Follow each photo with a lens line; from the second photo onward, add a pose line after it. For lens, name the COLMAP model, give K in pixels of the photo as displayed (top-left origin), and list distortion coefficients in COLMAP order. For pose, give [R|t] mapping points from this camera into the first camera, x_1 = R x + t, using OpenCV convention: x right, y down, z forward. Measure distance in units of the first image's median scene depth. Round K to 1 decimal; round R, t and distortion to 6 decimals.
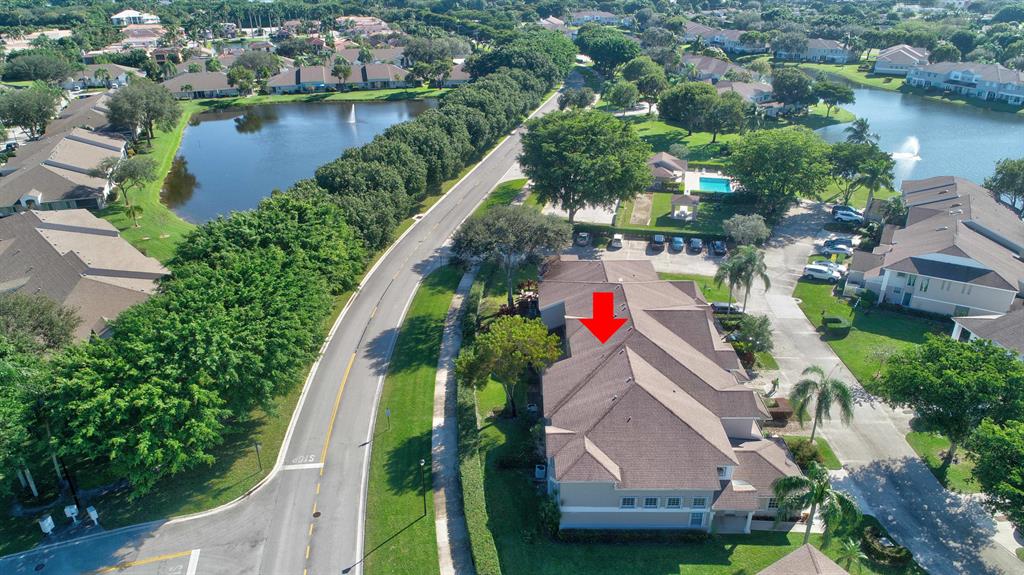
lens RADIAL K [[670.5, 0, 512.0], [0, 670.5, 287.5], [0, 0, 1]] dist [-0.001712, -0.002250]
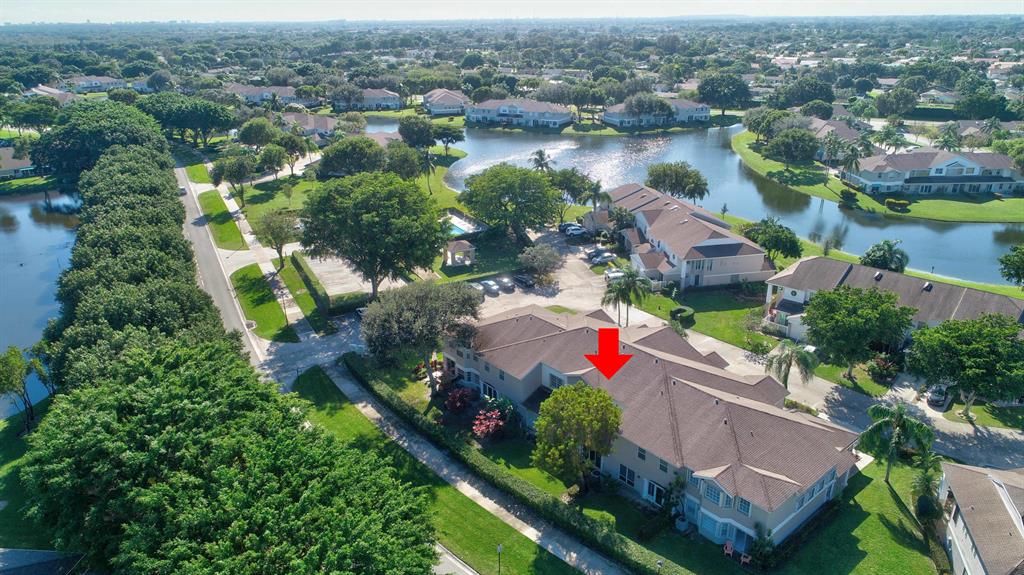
lens RADIAL K [[670.5, 0, 512.0], [0, 670.5, 287.5], [0, 0, 1]] dist [-0.001712, -0.002250]
pose [[0.757369, -0.244032, 0.605674, -0.154031], [0.288095, 0.957264, 0.025441, -0.035738], [-0.585998, 0.155224, 0.795306, 0.074356]]
